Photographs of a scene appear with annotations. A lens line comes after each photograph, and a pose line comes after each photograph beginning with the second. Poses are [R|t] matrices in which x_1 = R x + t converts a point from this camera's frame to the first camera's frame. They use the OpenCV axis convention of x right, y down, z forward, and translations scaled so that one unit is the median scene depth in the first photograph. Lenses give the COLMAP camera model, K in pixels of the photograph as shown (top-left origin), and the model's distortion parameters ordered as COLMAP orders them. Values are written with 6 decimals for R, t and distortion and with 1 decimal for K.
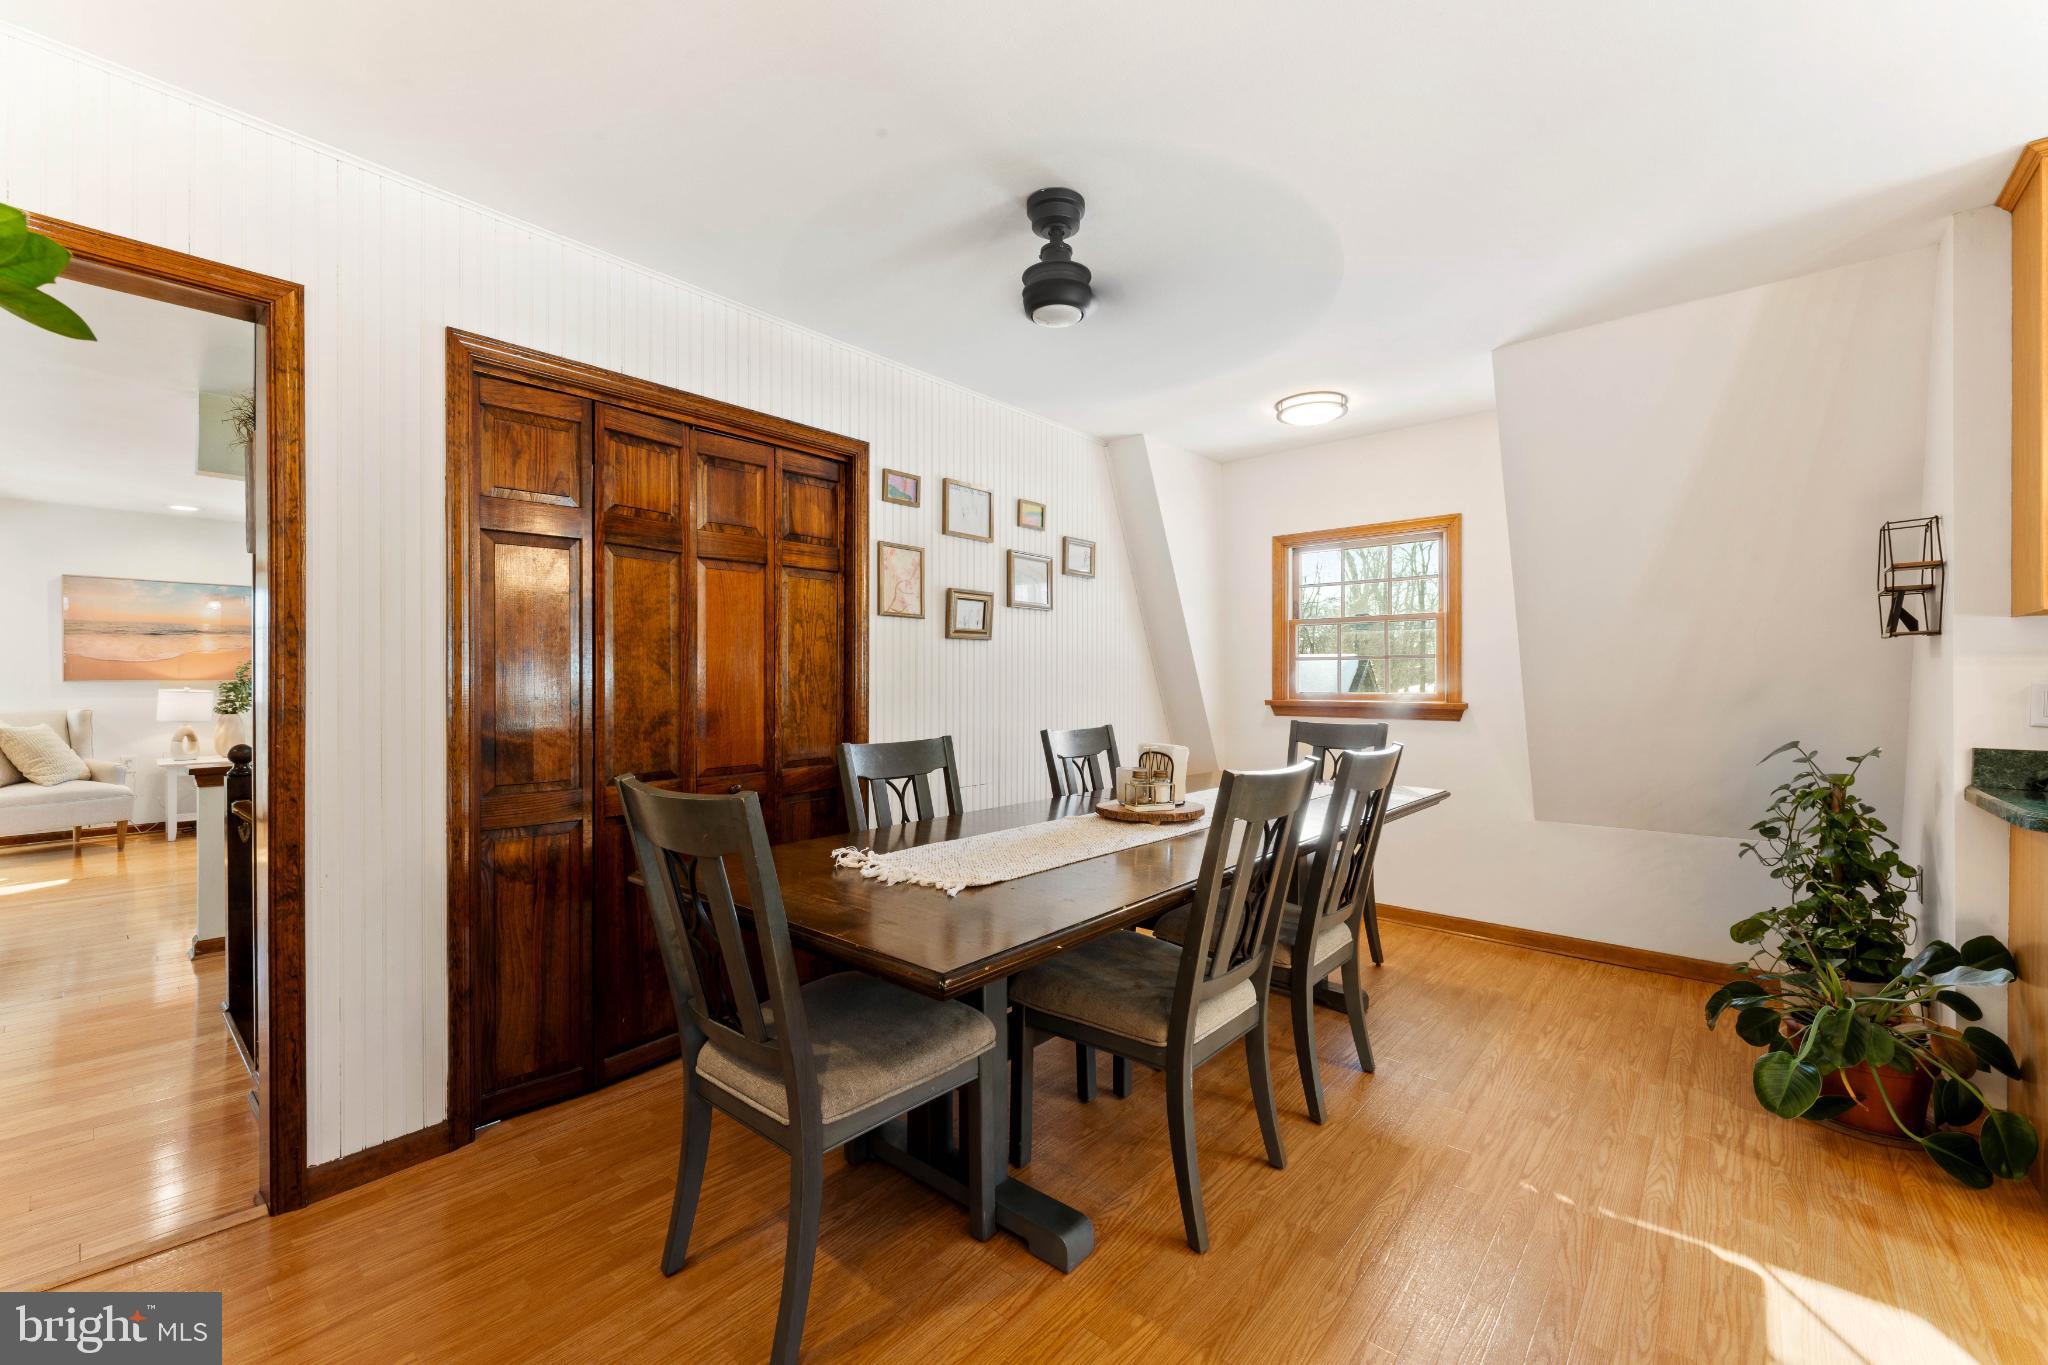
lens RADIAL K [[833.3, 0, 1024.9], [0, 833.3, 676.8], [0, 0, 1]] dist [-0.000248, 0.000057]
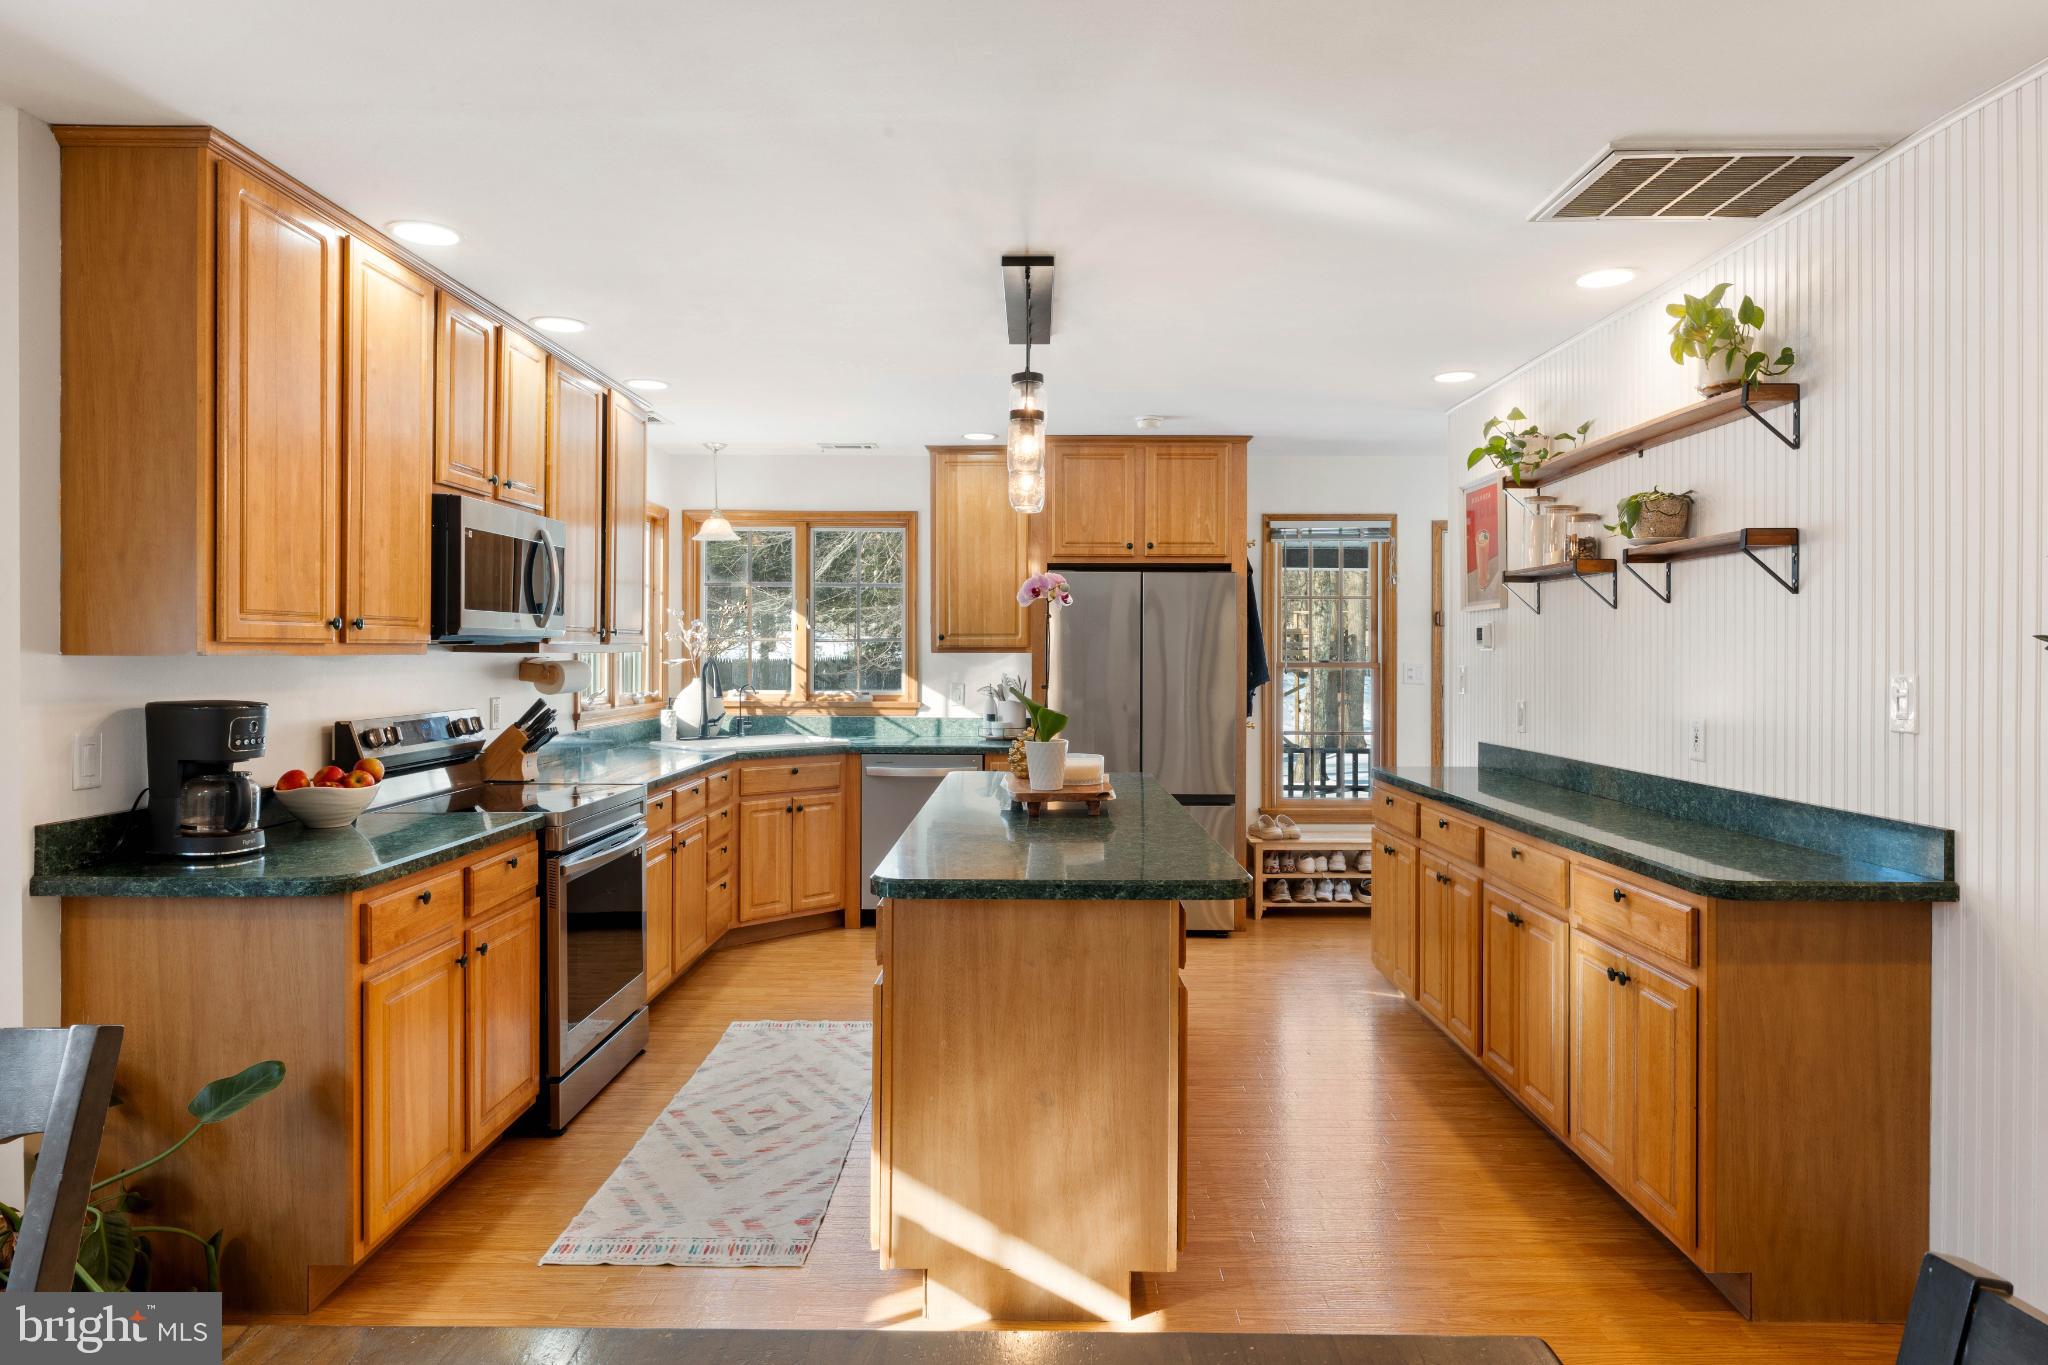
lens RADIAL K [[1200.7, 0, 1021.7], [0, 1200.7, 654.7], [0, 0, 1]] dist [-0.001190, -0.000174]
pose [[-0.638847, -0.004876, 0.769318, -0.242721], [-0.004264, 0.999987, 0.002797, -0.067515], [-0.769322, -0.001494, -0.638859, 0.869956]]
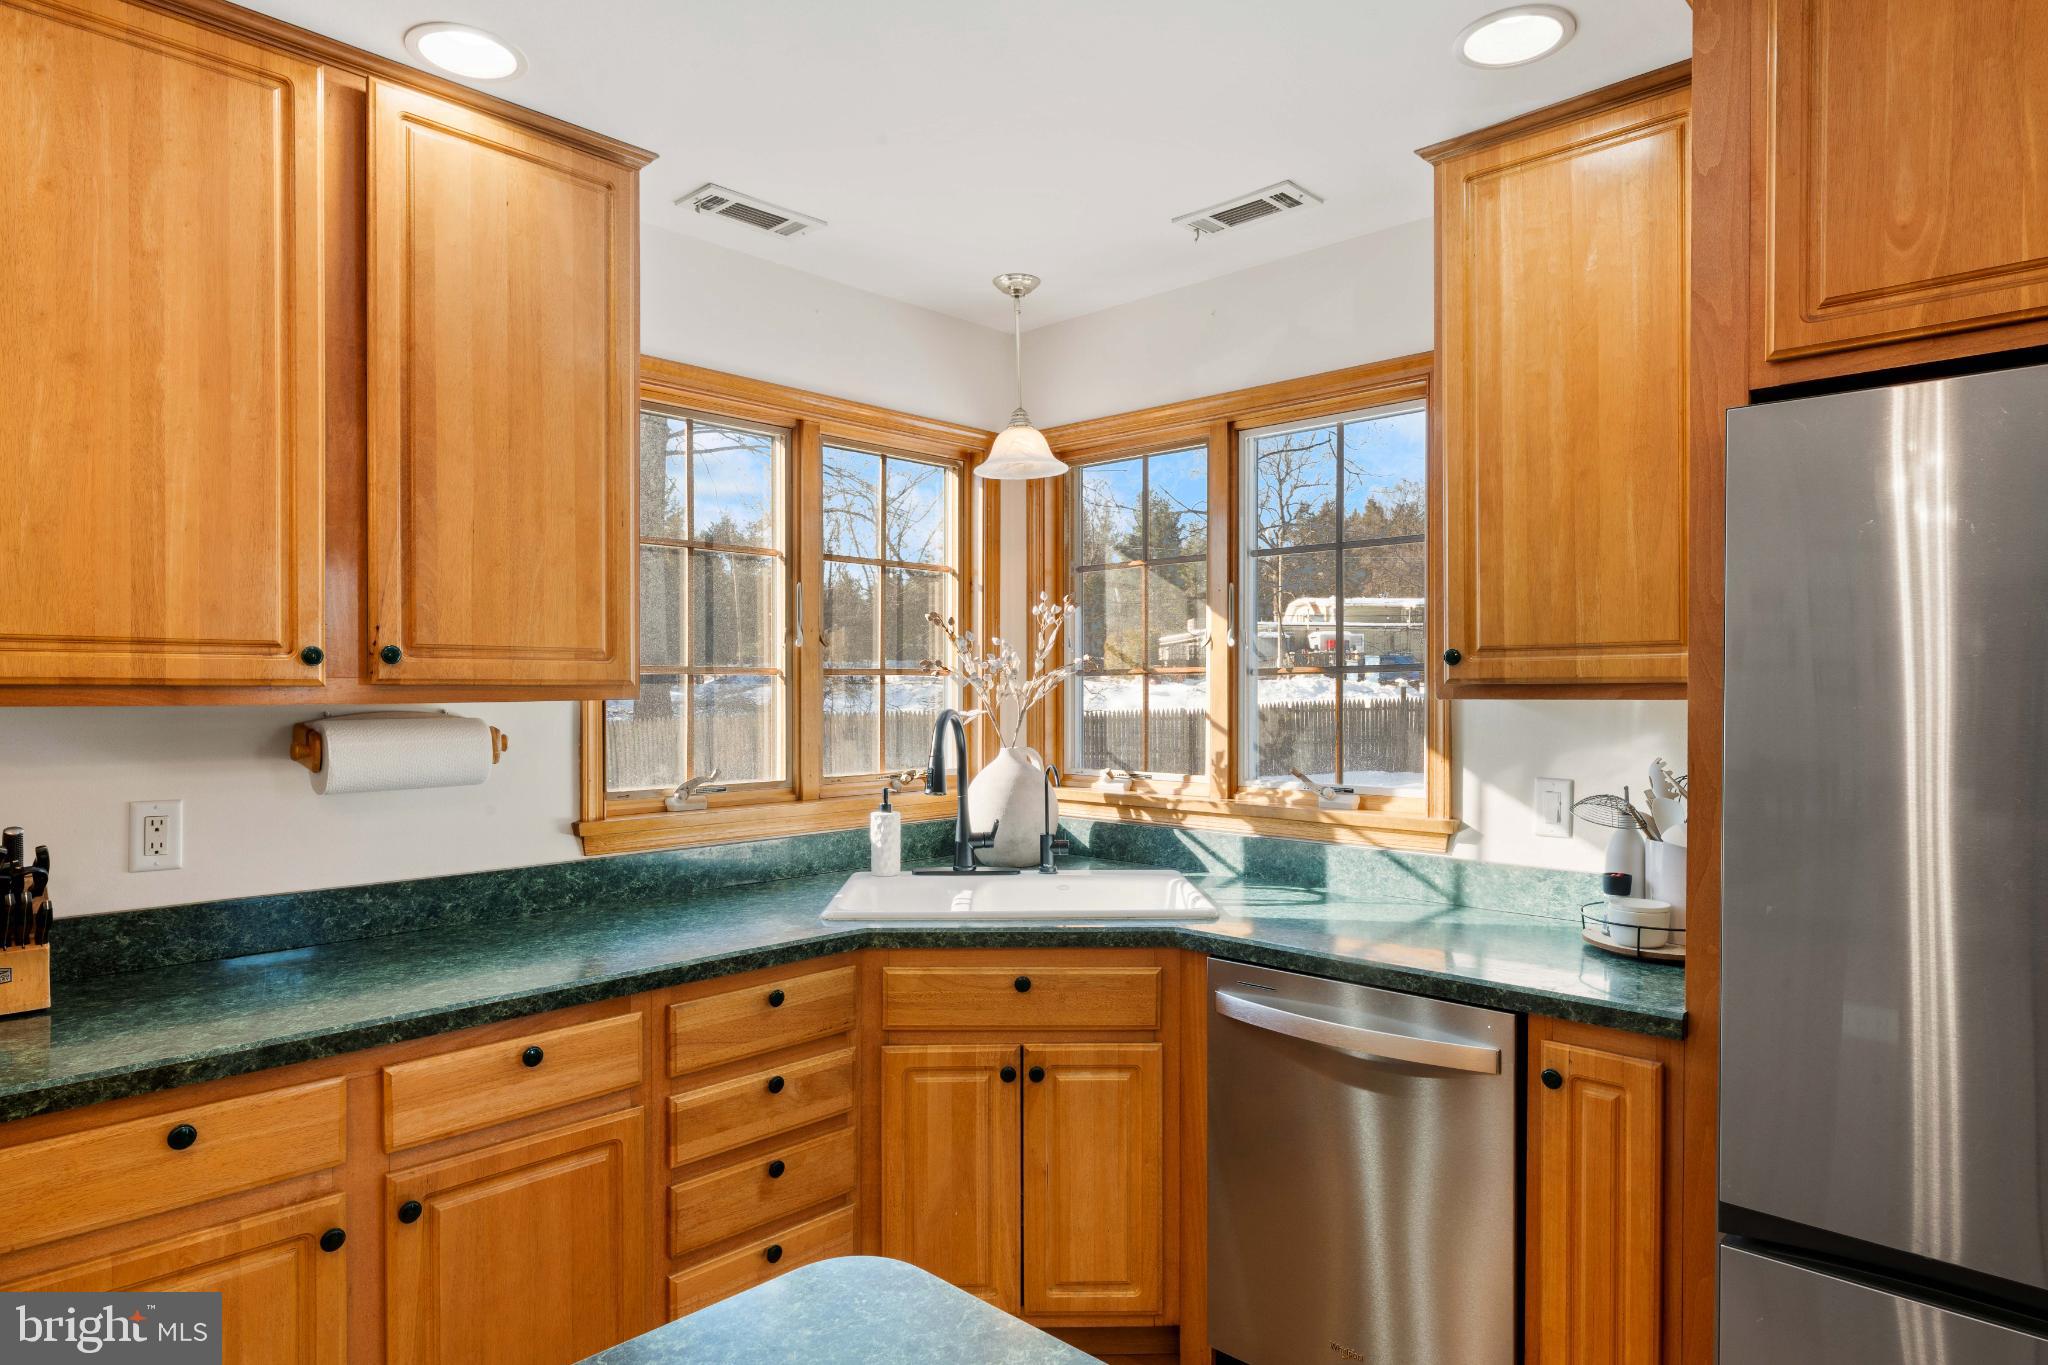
lens RADIAL K [[1185.1, 0, 1024.1], [0, 1185.1, 704.7], [0, 0, 1]] dist [-0.003200, -0.000500]
pose [[0.052097, -0.014150, 0.998542, 0.832212], [0.000620, 0.999900, 0.014137, -0.072549], [-0.998642, -0.000117, 0.052101, -0.285116]]
